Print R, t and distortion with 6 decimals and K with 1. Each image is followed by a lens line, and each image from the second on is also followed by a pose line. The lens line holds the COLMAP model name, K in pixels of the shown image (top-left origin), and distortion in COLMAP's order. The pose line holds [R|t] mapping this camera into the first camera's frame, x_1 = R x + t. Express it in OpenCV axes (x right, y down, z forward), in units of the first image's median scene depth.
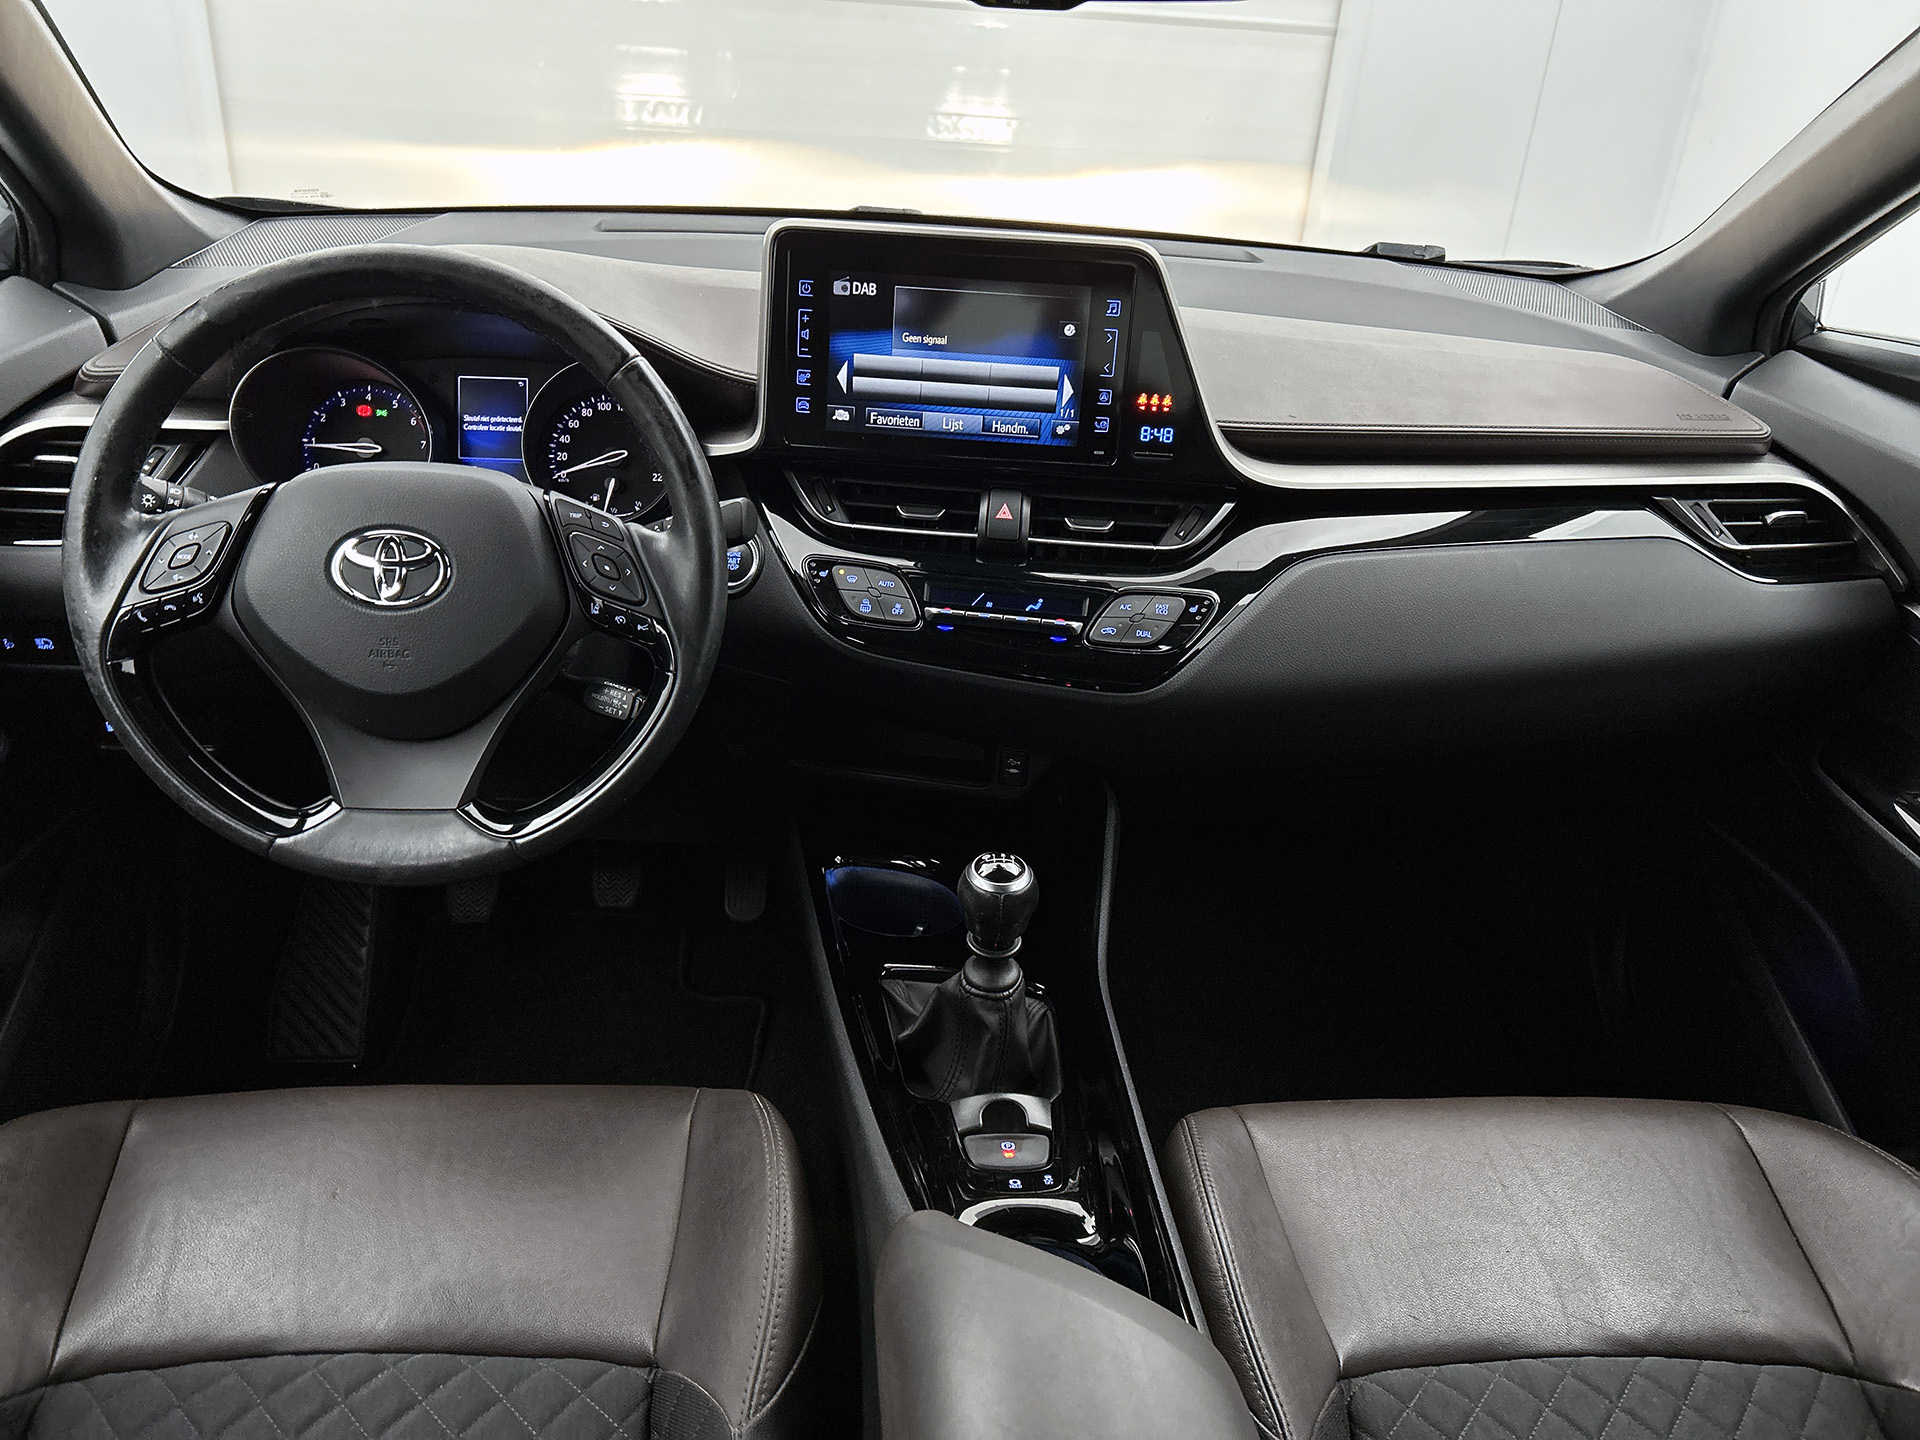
lens RADIAL K [[1432.8, 0, 949.1], [0, 1432.8, 749.6], [0, 0, 1]] dist [0.042891, 0.003158]
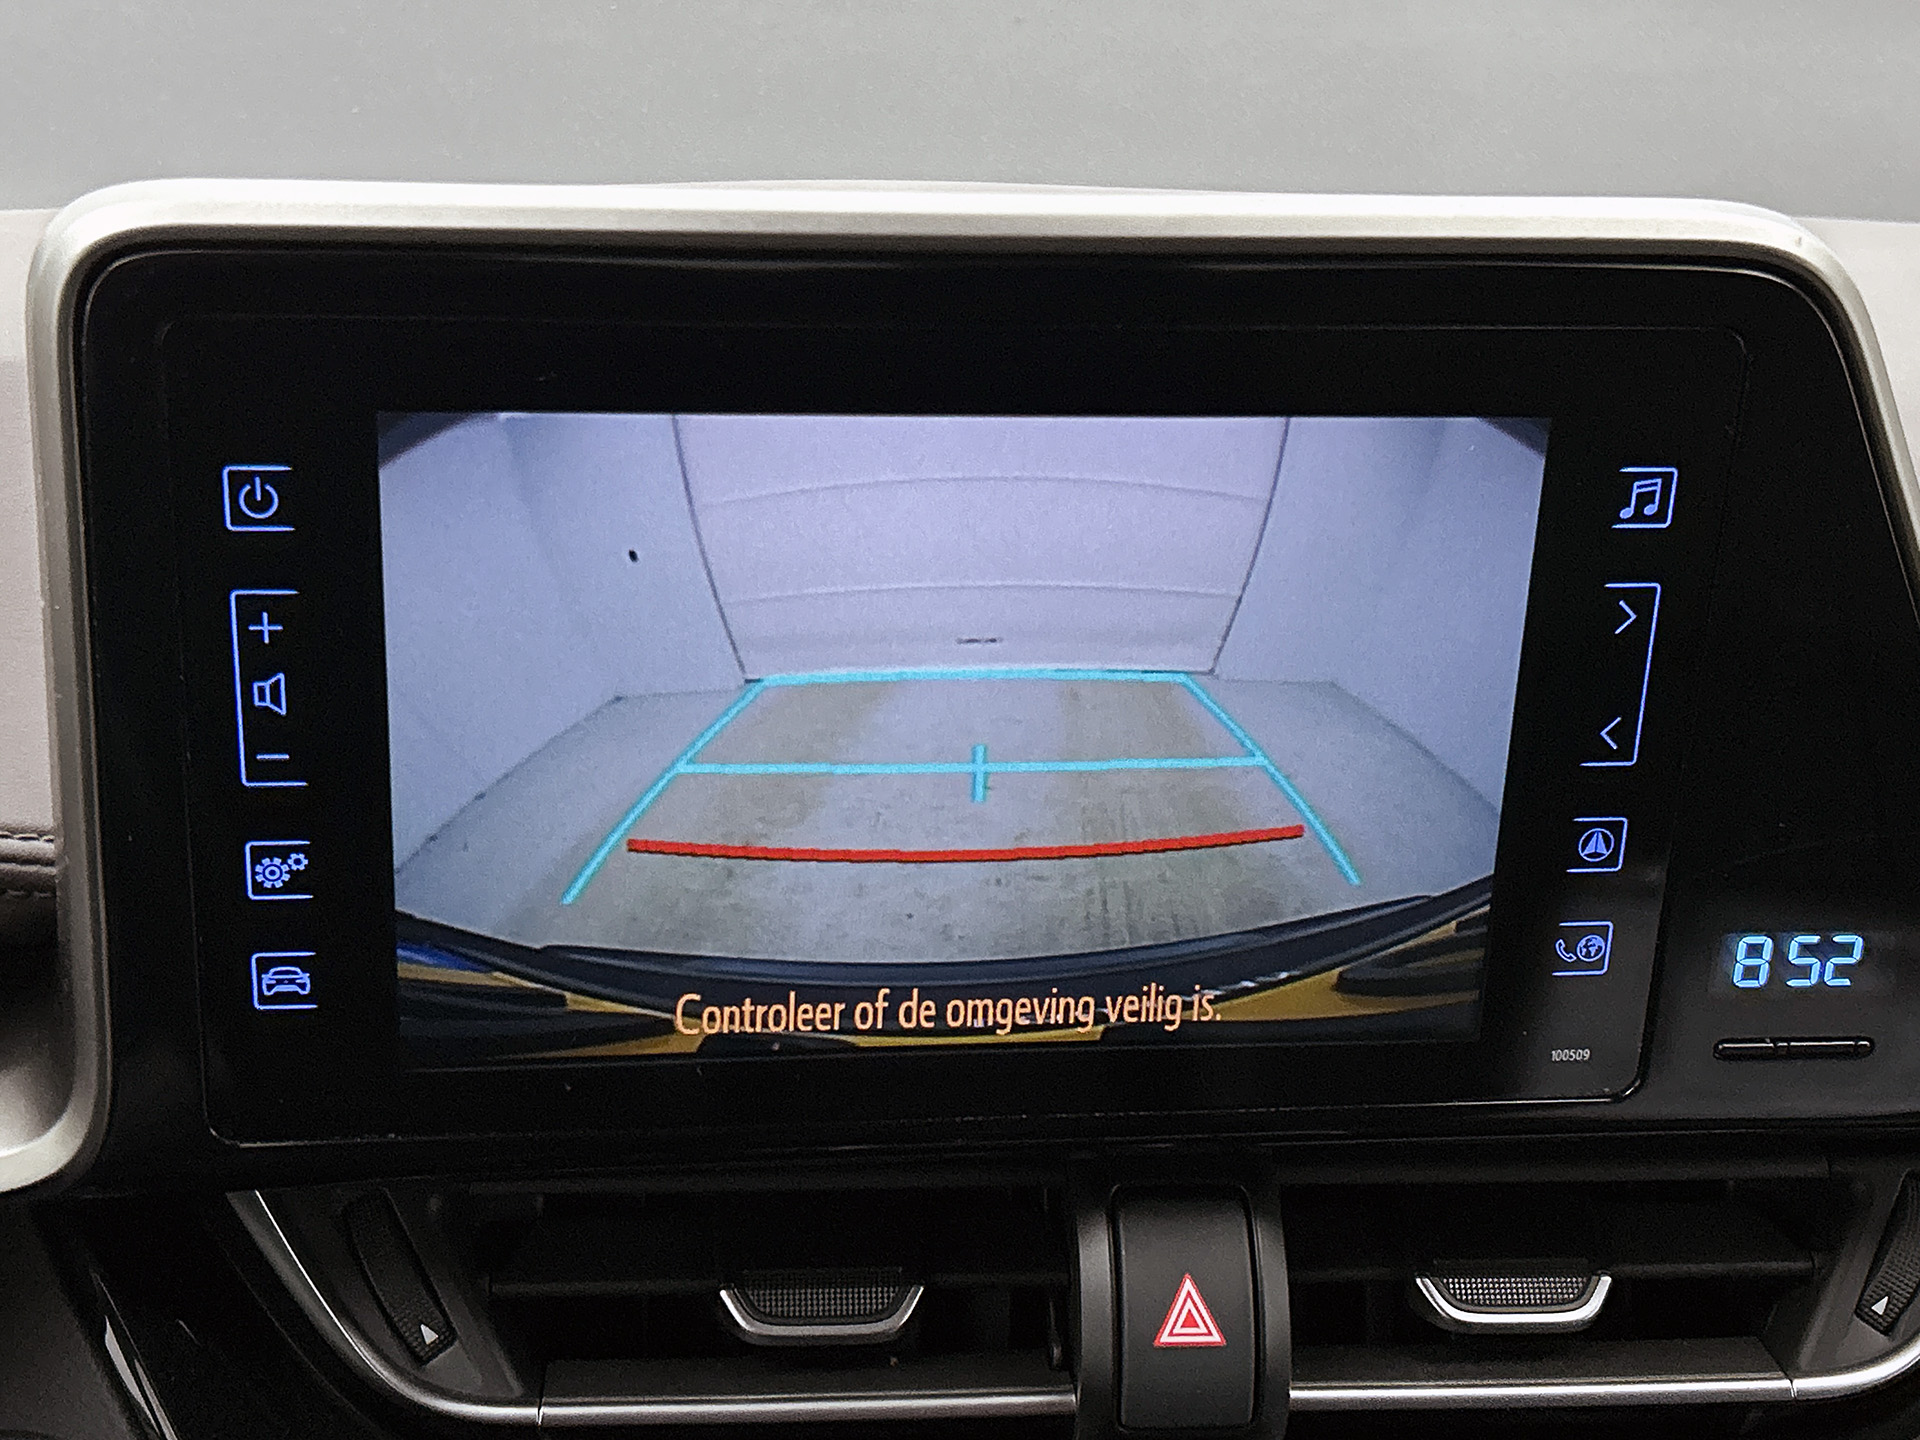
lens RADIAL K [[2697.5, 0, 971.1], [0, 2697.5, 711.7], [0, 0, 1]] dist [0.018570, 0.066542]
pose [[0.987940, -0.075598, 0.135125, -0.051098], [0.070731, 0.996674, 0.040469, -0.294586], [-0.137735, -0.030423, 0.990002, 0.583713]]
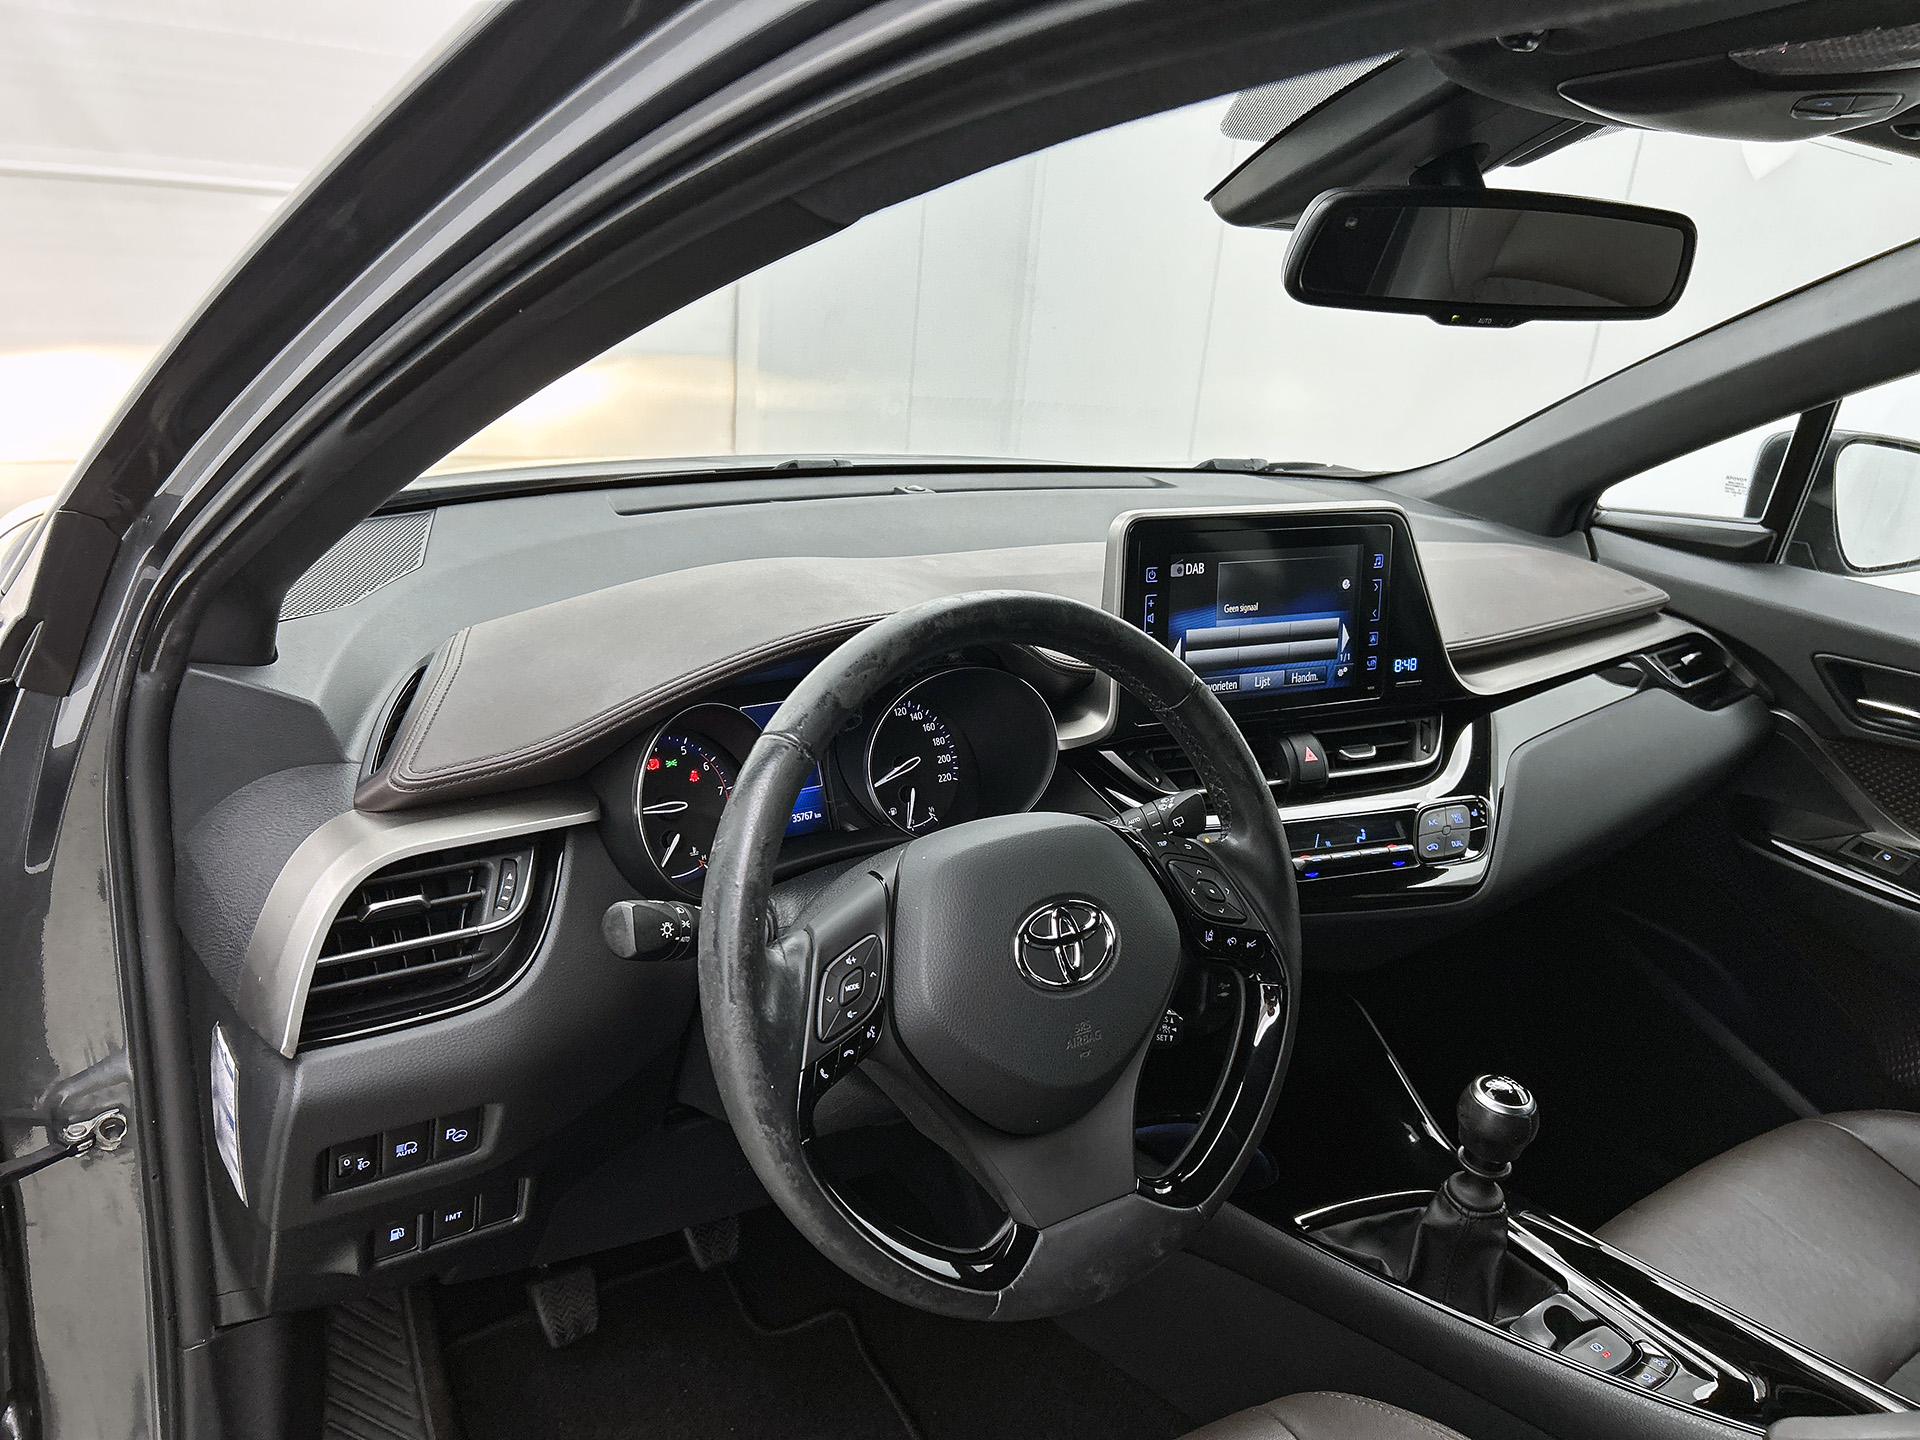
lens RADIAL K [[1443.9, 0, 960.0], [0, 1443.9, 720.0], [0, 0, 1]] dist [0.041139, -0.071304]
pose [[0.865566, -0.157009, 0.475546, -0.707311], [0.213638, 0.974608, -0.067071, -0.179485], [-0.452940, 0.159649, 0.877130, 0.183754]]
